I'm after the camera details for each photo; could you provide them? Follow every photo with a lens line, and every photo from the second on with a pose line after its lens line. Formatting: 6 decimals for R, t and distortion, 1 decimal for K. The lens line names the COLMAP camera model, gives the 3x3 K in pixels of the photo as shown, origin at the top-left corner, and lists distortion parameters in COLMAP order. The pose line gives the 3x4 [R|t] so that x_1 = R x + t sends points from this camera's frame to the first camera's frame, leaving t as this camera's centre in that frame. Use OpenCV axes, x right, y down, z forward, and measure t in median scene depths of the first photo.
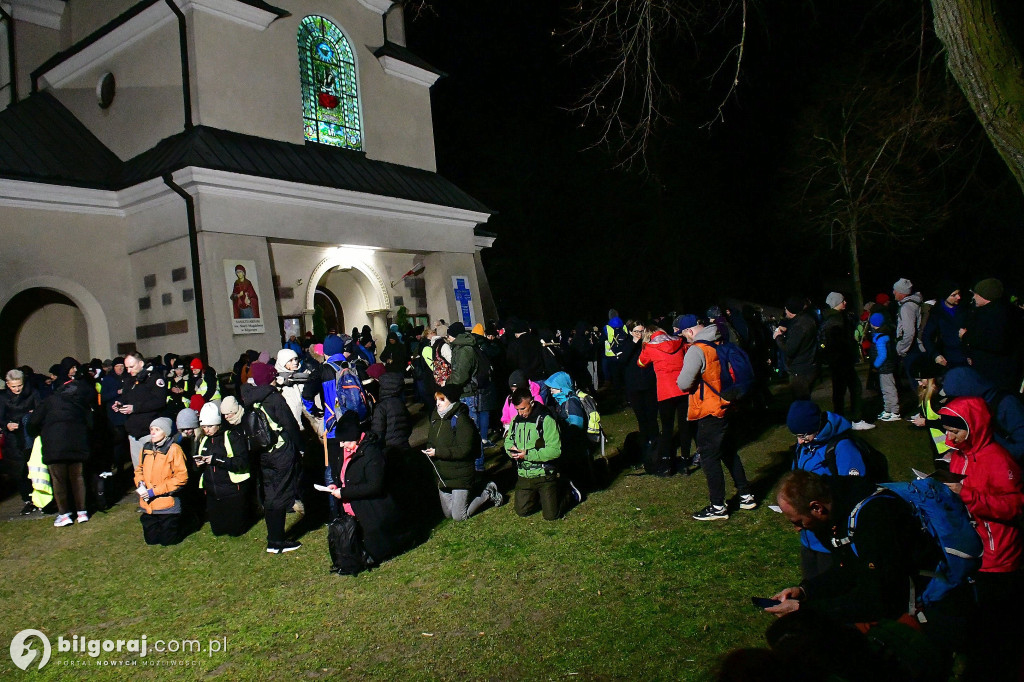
lens RADIAL K [[786.2, 0, 512.0], [0, 786.2, 341.0], [0, 0, 1]] dist [-0.036772, -0.015927]
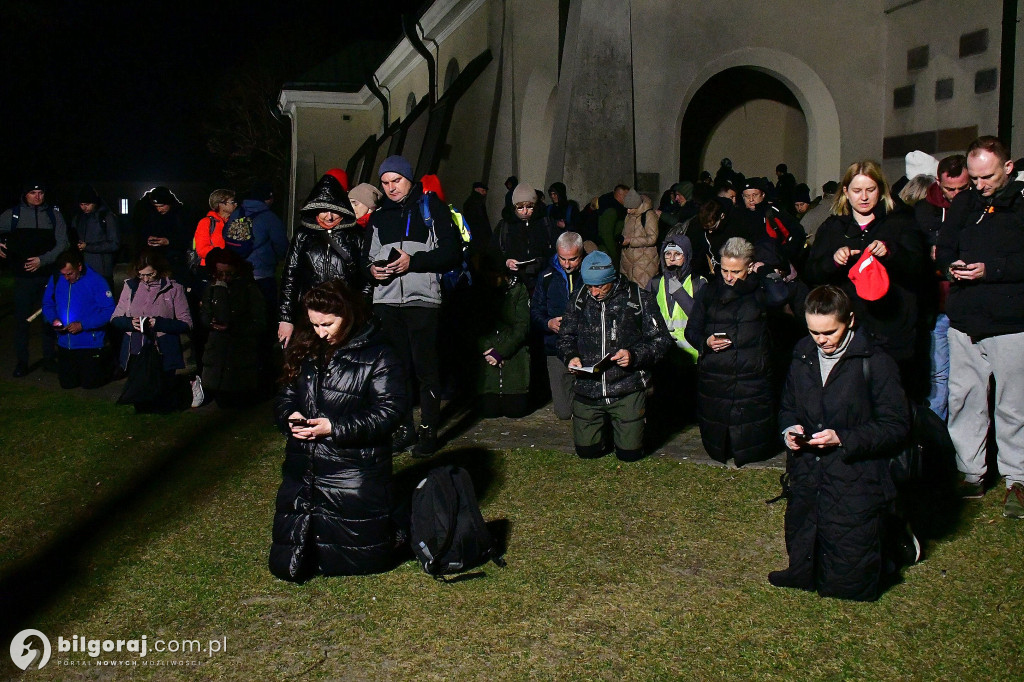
lens RADIAL K [[1156.6, 0, 512.0], [0, 1156.6, 341.0], [0, 0, 1]] dist [0.000658, 0.041505]
pose [[0.746088, 0.150732, -0.648562, -0.090888], [-0.064295, 0.985797, 0.155146, 0.015306], [0.662736, -0.074053, 0.745183, 0.129829]]
